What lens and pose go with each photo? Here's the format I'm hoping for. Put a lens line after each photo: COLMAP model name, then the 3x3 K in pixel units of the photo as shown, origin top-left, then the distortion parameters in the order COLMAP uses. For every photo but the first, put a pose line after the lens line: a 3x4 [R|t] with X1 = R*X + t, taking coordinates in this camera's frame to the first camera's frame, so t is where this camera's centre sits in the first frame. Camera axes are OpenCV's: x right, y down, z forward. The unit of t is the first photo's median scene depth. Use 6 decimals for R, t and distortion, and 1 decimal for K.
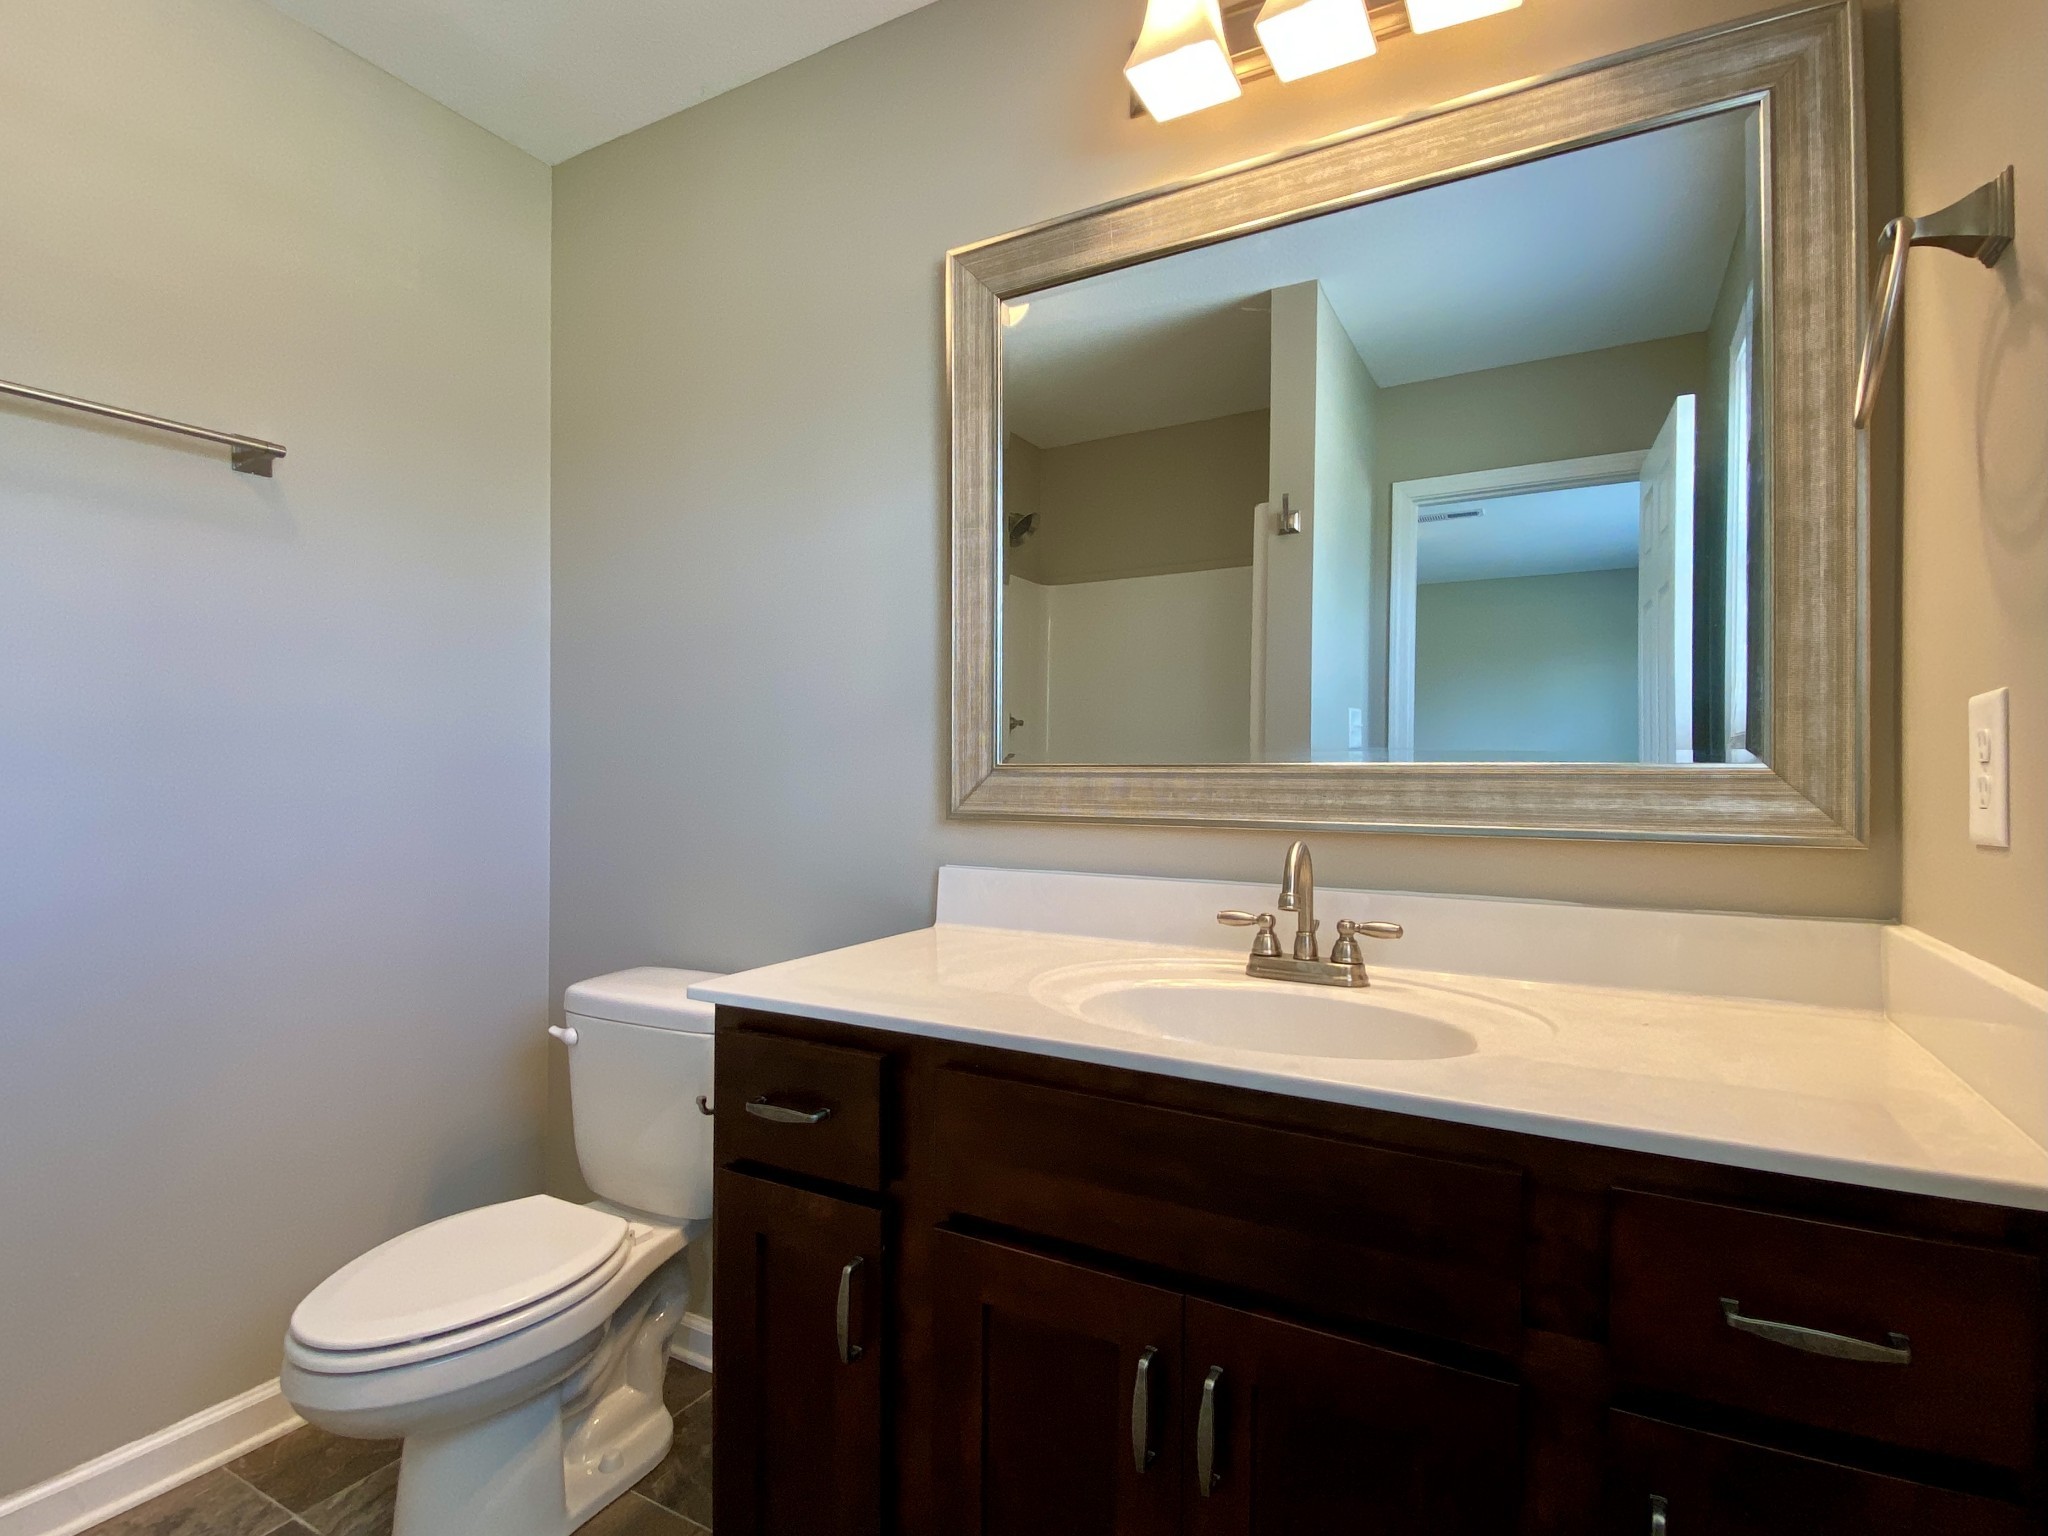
lens RADIAL K [[1042.8, 0, 1021.6], [0, 1042.8, 767.5], [0, 0, 1]] dist [0.029288, -0.036130]
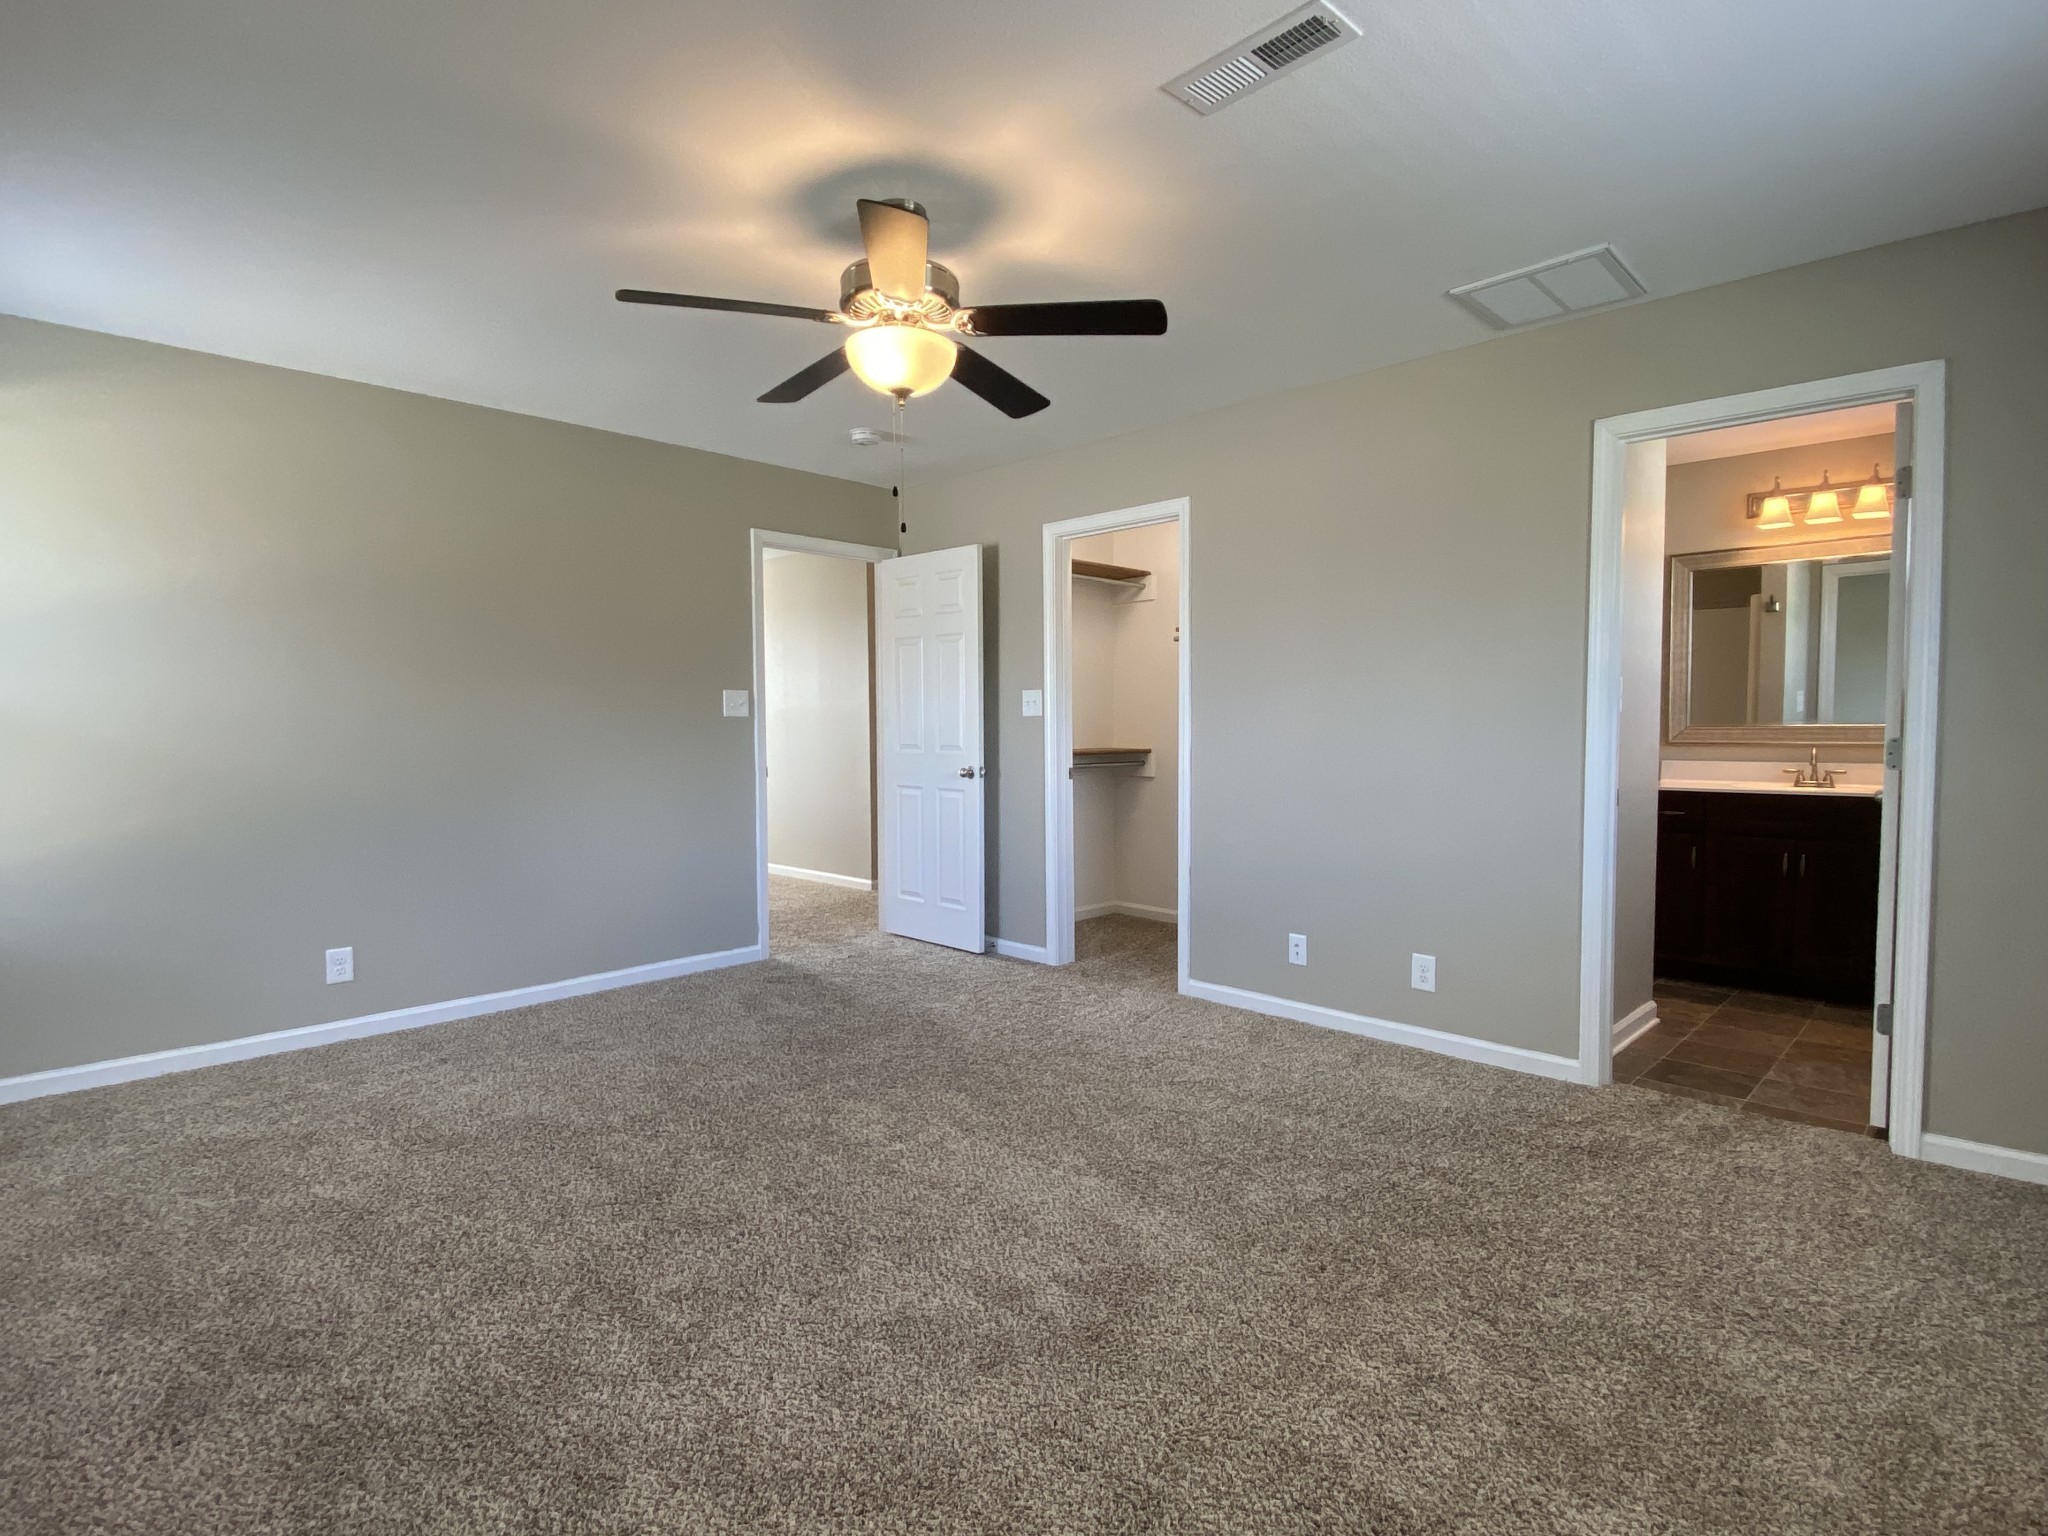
lens RADIAL K [[1042.8, 0, 1021.6], [0, 1042.8, 767.5], [0, 0, 1]] dist [0.029288, -0.036130]
pose [[0.958821, 0.012292, -0.283743, -0.559859], [-0.001138, 0.999221, 0.039443, -0.002069], [0.284007, -0.037496, 0.958089, -1.369543]]
